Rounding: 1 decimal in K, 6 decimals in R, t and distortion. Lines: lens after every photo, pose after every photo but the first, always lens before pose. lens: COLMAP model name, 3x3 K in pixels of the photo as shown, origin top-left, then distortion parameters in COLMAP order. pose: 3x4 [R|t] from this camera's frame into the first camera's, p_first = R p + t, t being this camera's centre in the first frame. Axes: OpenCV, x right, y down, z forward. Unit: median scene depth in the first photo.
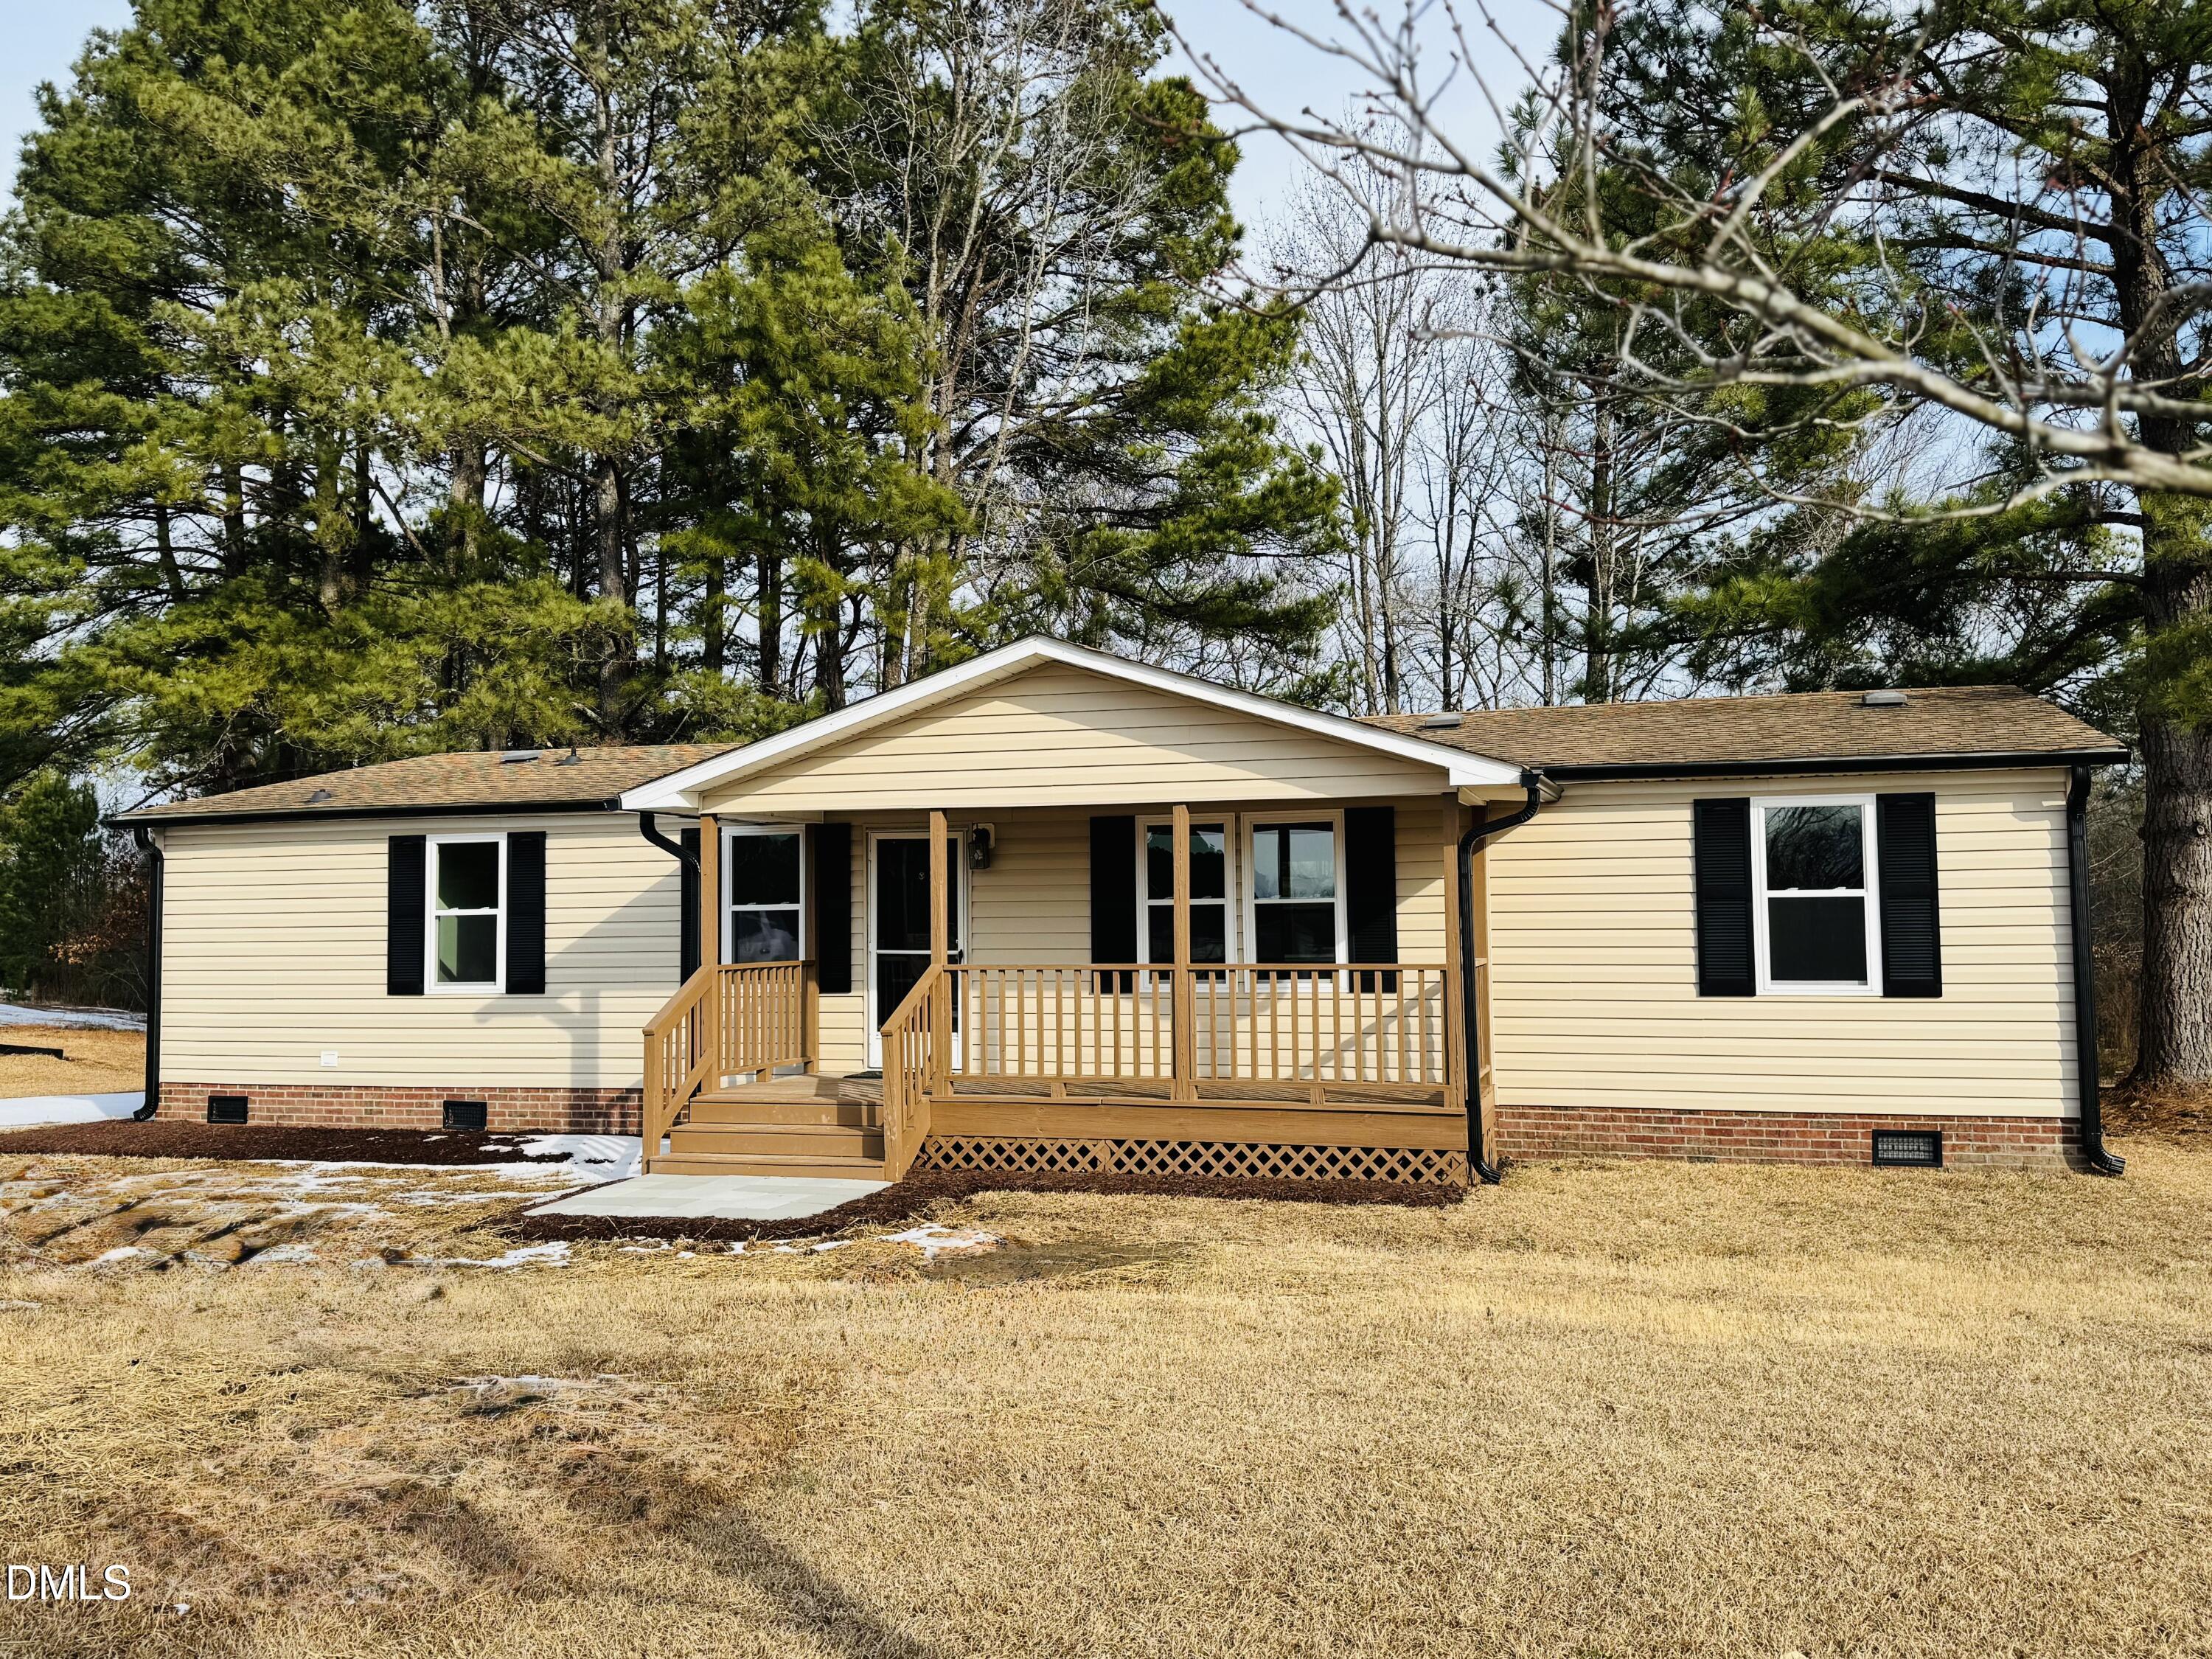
lens RADIAL K [[1920.7, 0, 1103.2], [0, 1920.7, 807.2], [0, 0, 1]] dist [0.099979, -0.027466]
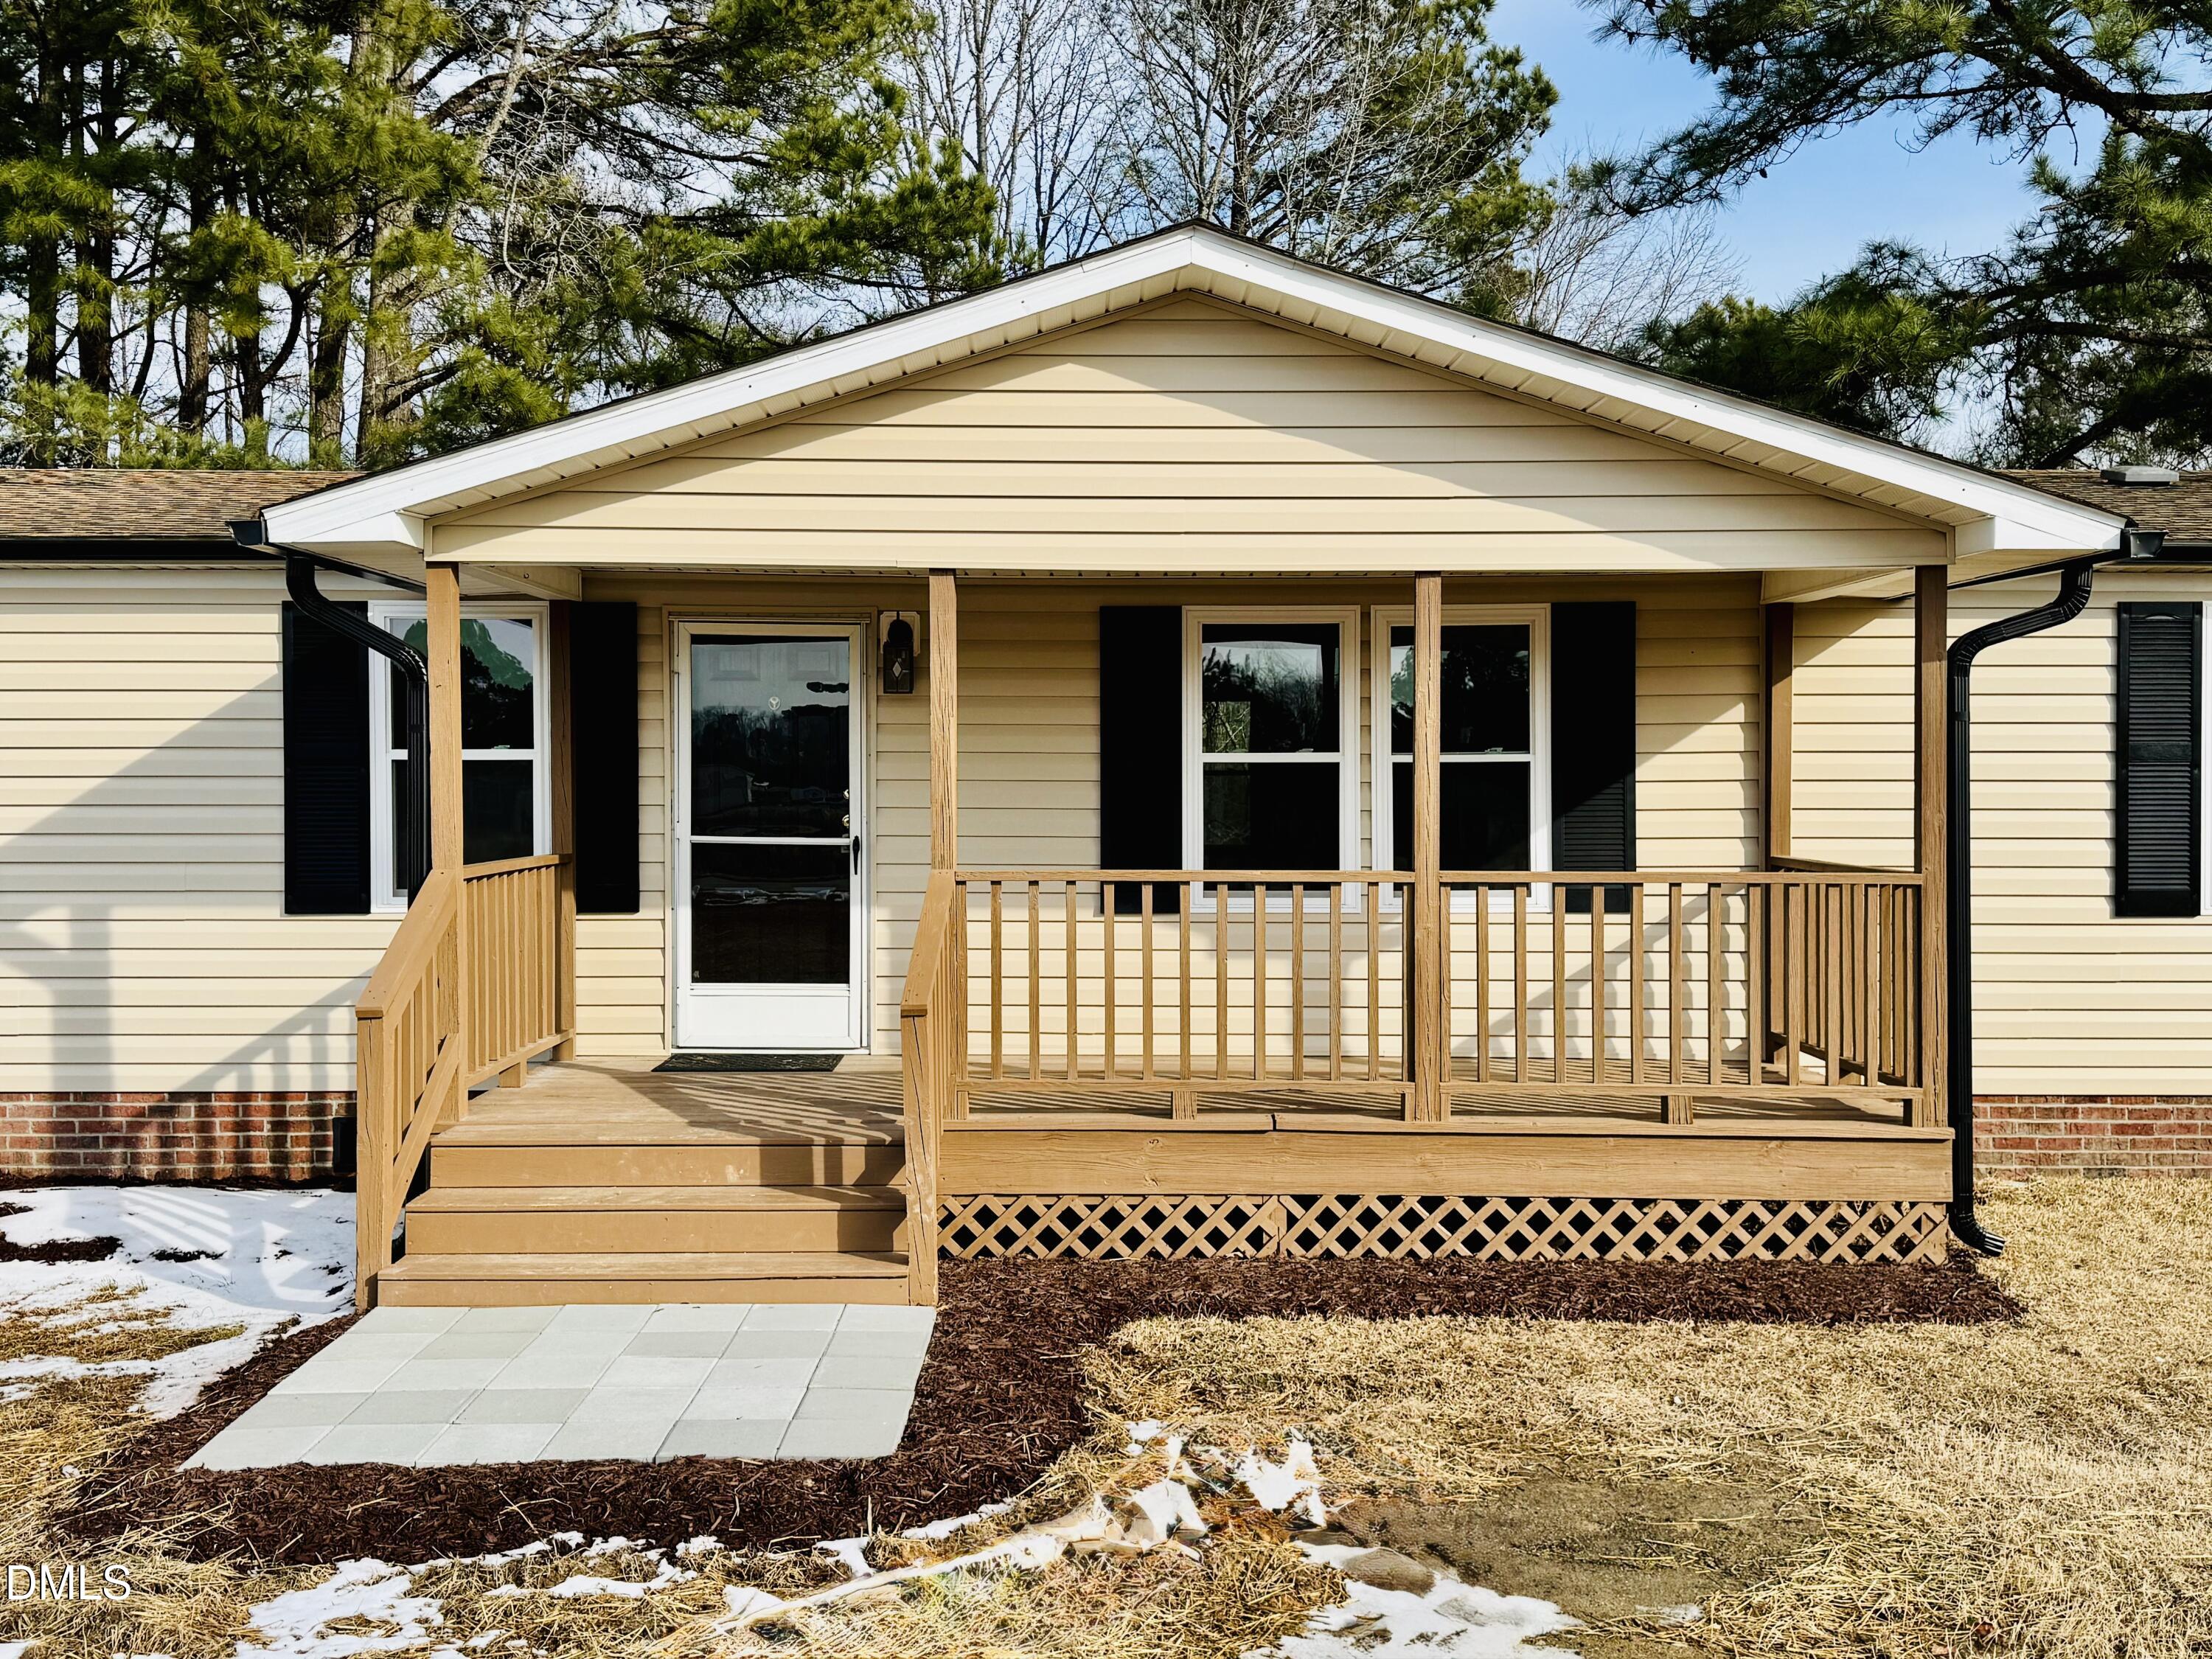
lens RADIAL K [[2201.1, 0, 1140.3], [0, 2201.1, 838.5], [0, 0, 1]] dist [0.073578, 0.000000]
pose [[0.954840, 0.003621, 0.297098, -0.198507], [-0.028921, 0.996310, 0.080806, 0.021871], [-0.295709, -0.085749, 0.951422, 0.391191]]
